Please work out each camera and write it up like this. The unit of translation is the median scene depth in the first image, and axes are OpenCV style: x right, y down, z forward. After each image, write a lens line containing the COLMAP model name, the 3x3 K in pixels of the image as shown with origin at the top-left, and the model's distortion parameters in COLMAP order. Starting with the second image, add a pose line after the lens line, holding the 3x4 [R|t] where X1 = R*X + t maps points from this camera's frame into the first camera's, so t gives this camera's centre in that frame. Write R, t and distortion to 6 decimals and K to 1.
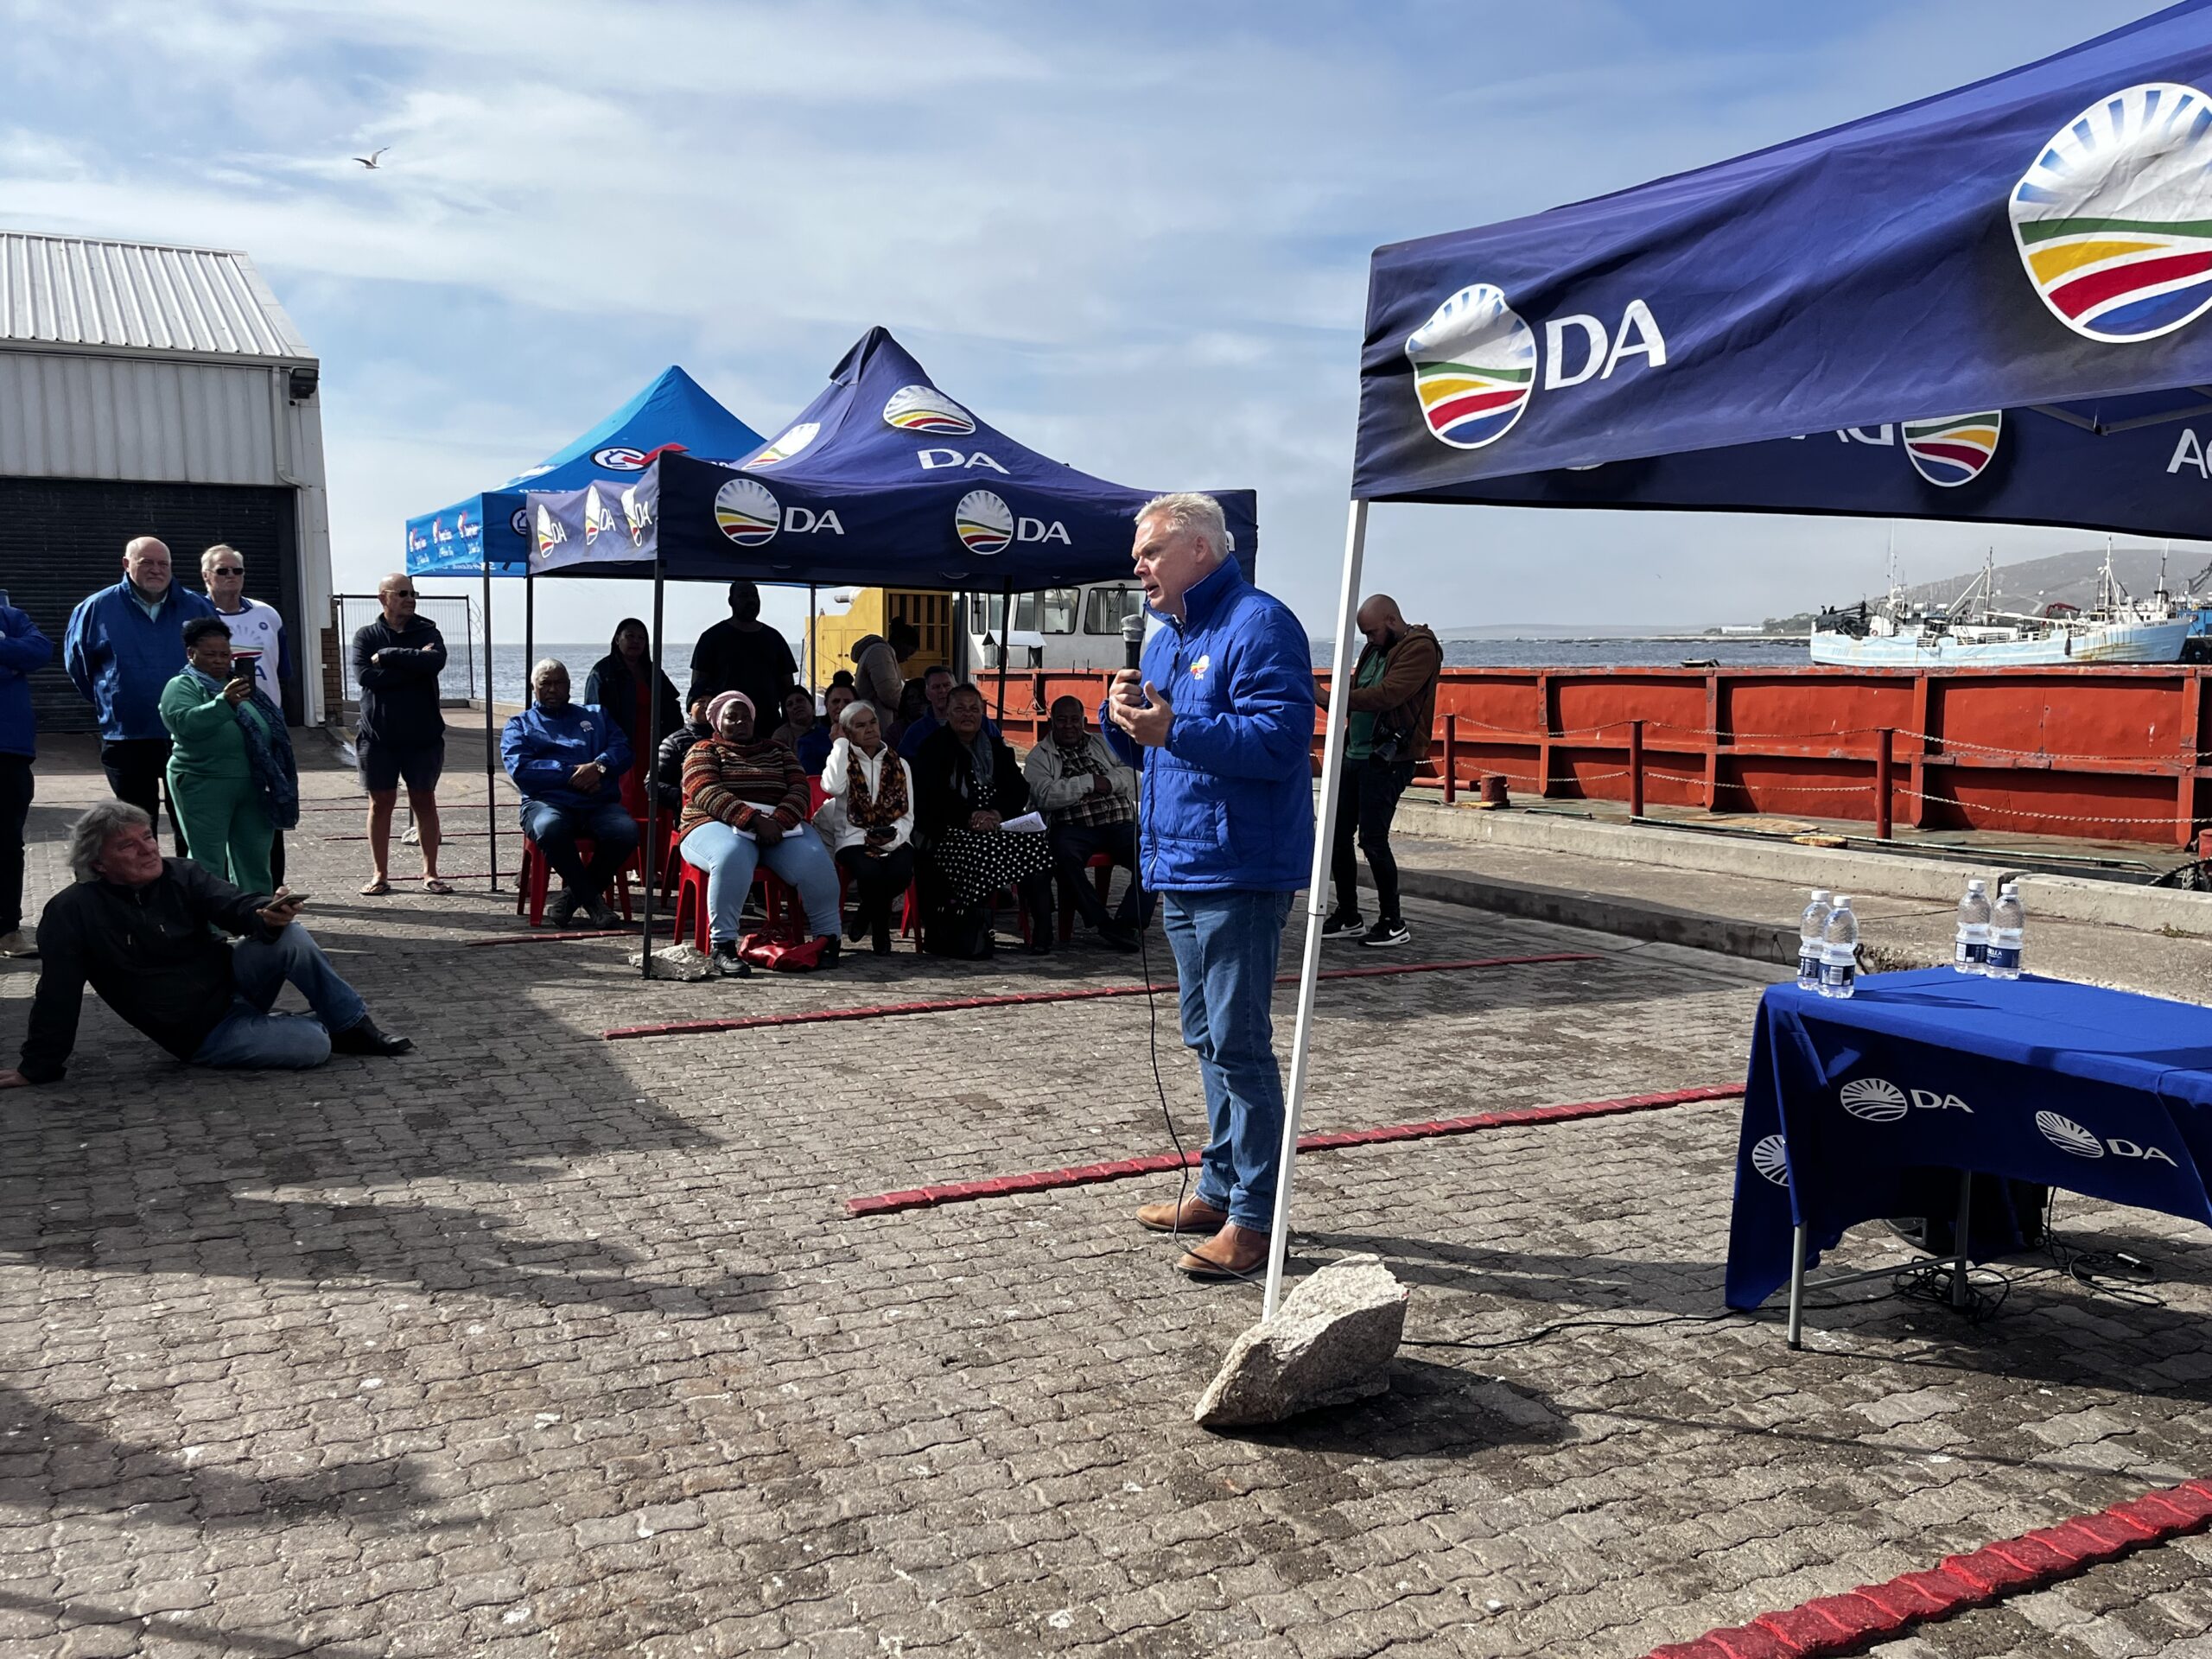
lens RADIAL K [[1978.3, 0, 1106.0], [0, 1978.3, 829.5], [0, 0, 1]] dist [0.093528, 0.000671]
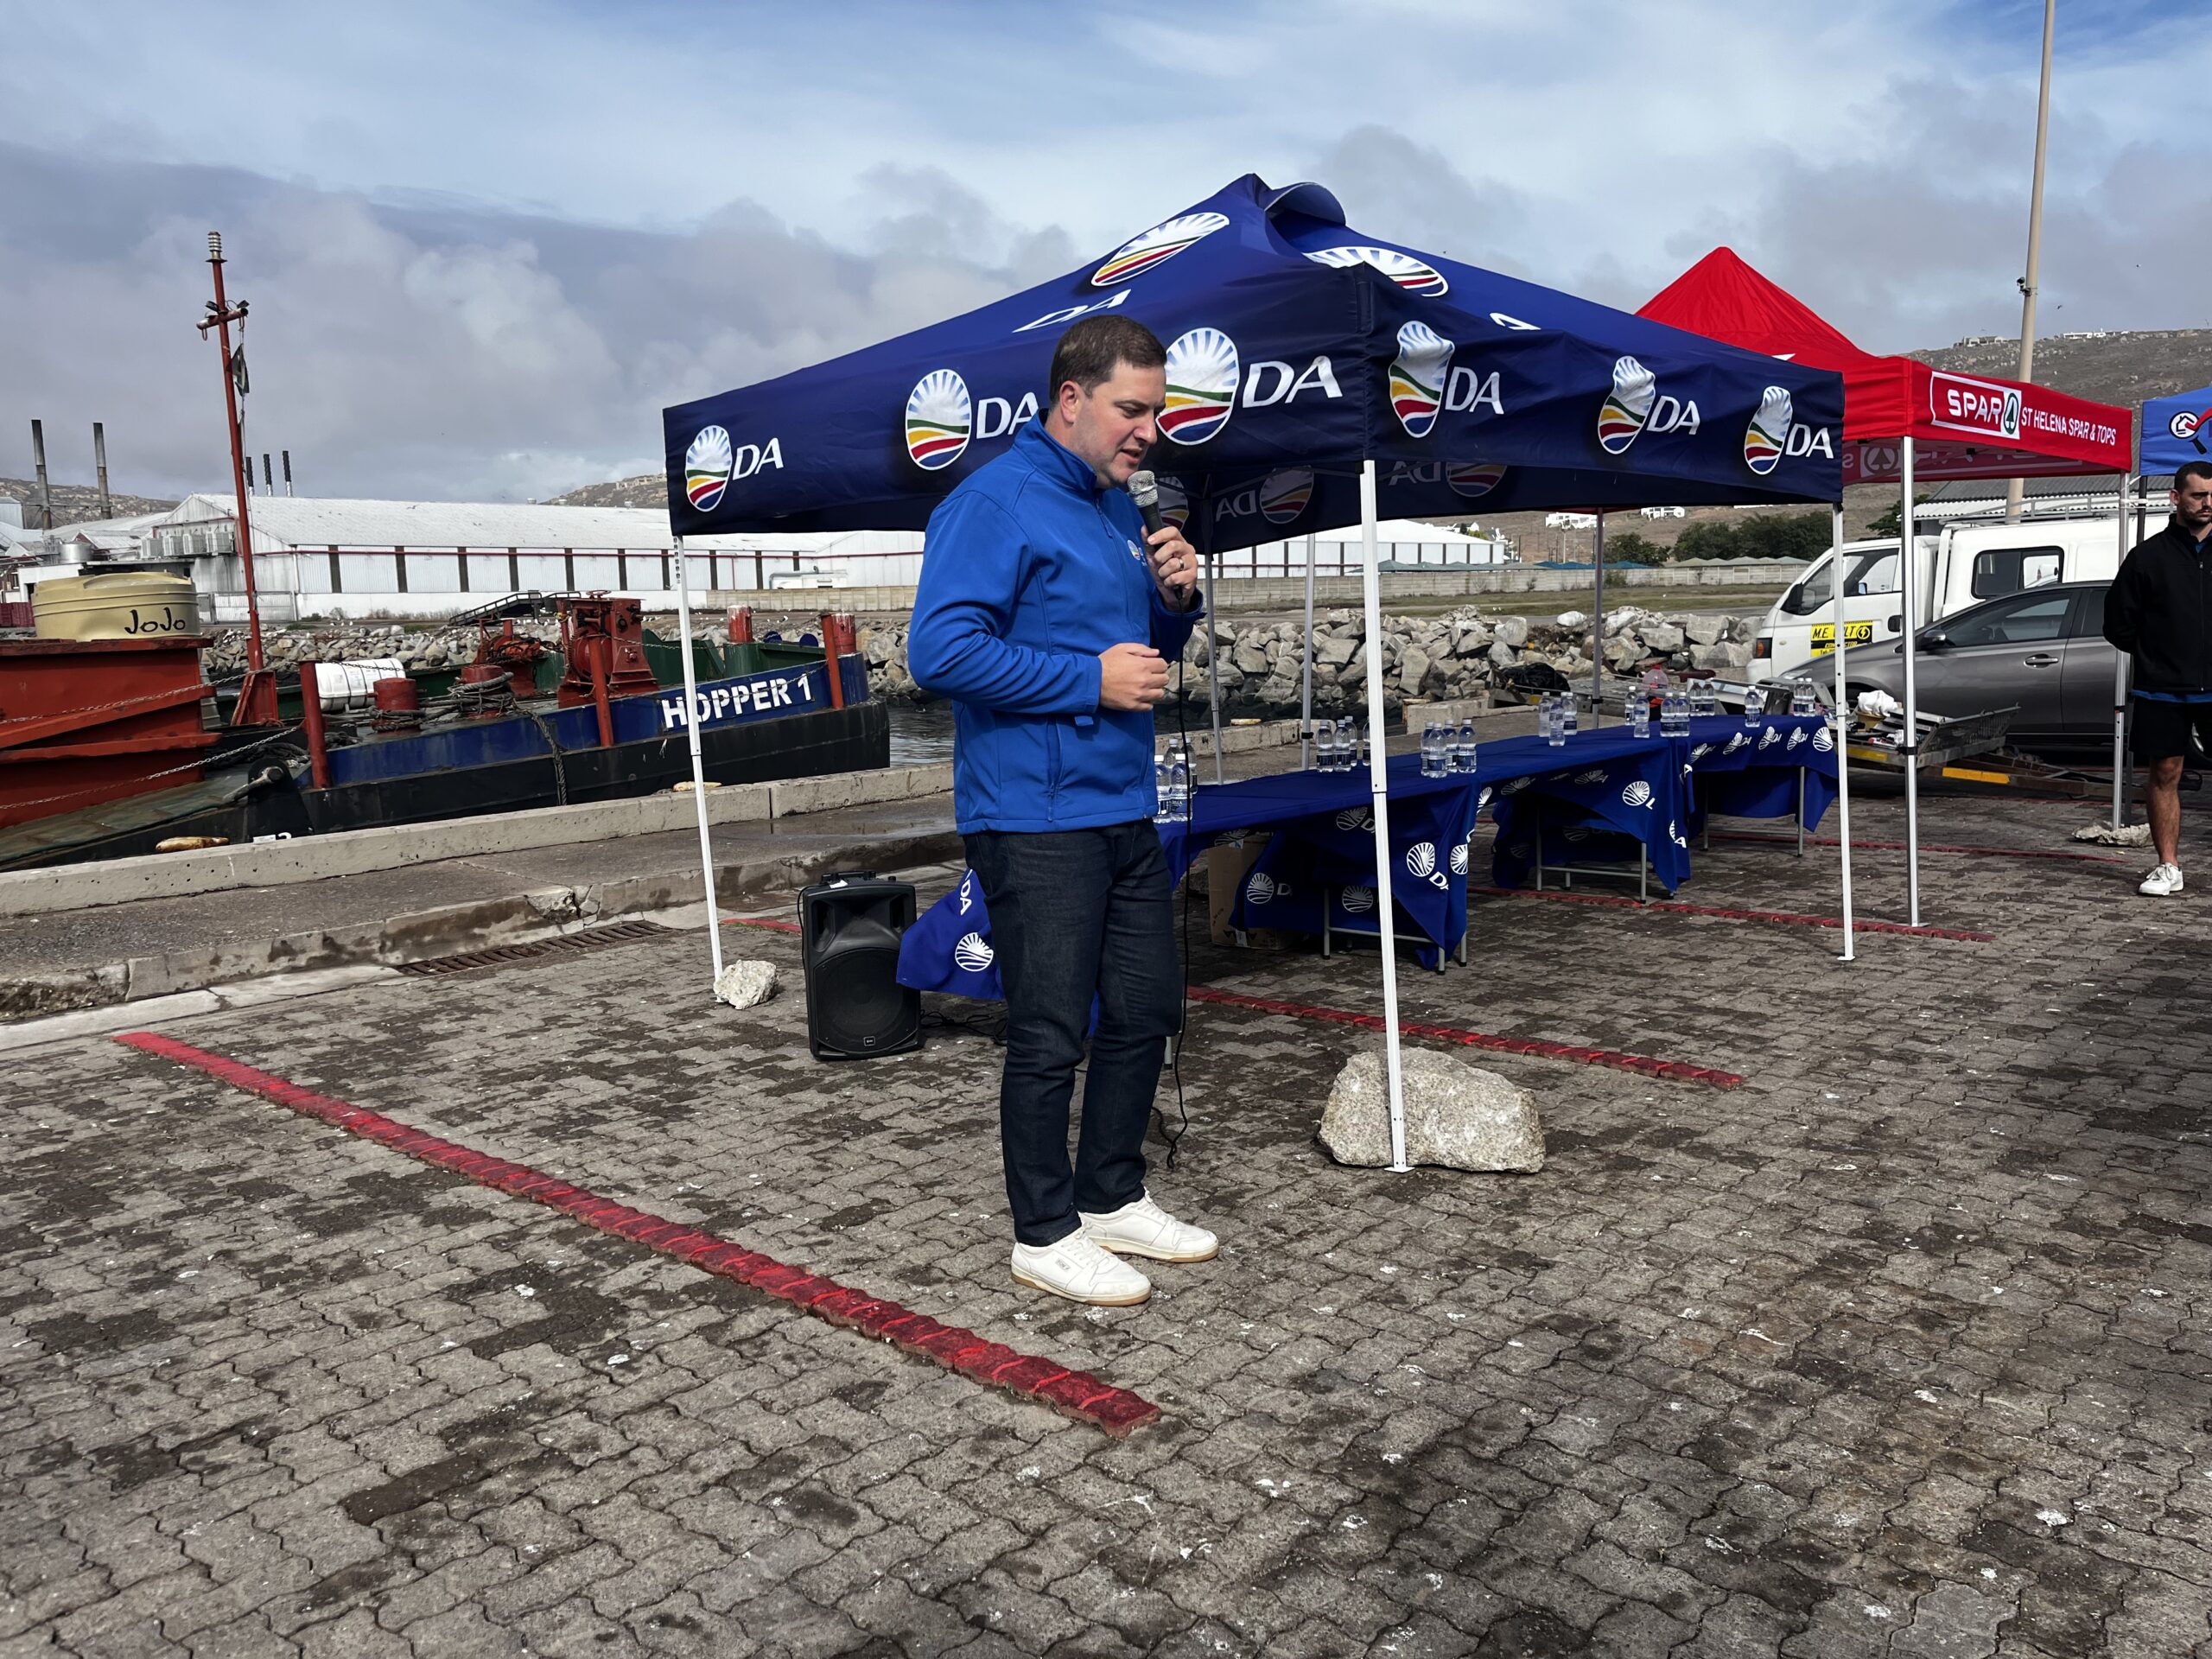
lens RADIAL K [[1634.9, 0, 1106.0], [0, 1634.9, 829.5], [0, 0, 1]] dist [0.024920, -0.001728]
pose [[-0.331555, -0.119036, 0.935896, -0.680410], [0.117135, 0.979139, 0.166033, -0.107872], [-0.936136, 0.164675, -0.310695, 1.265793]]
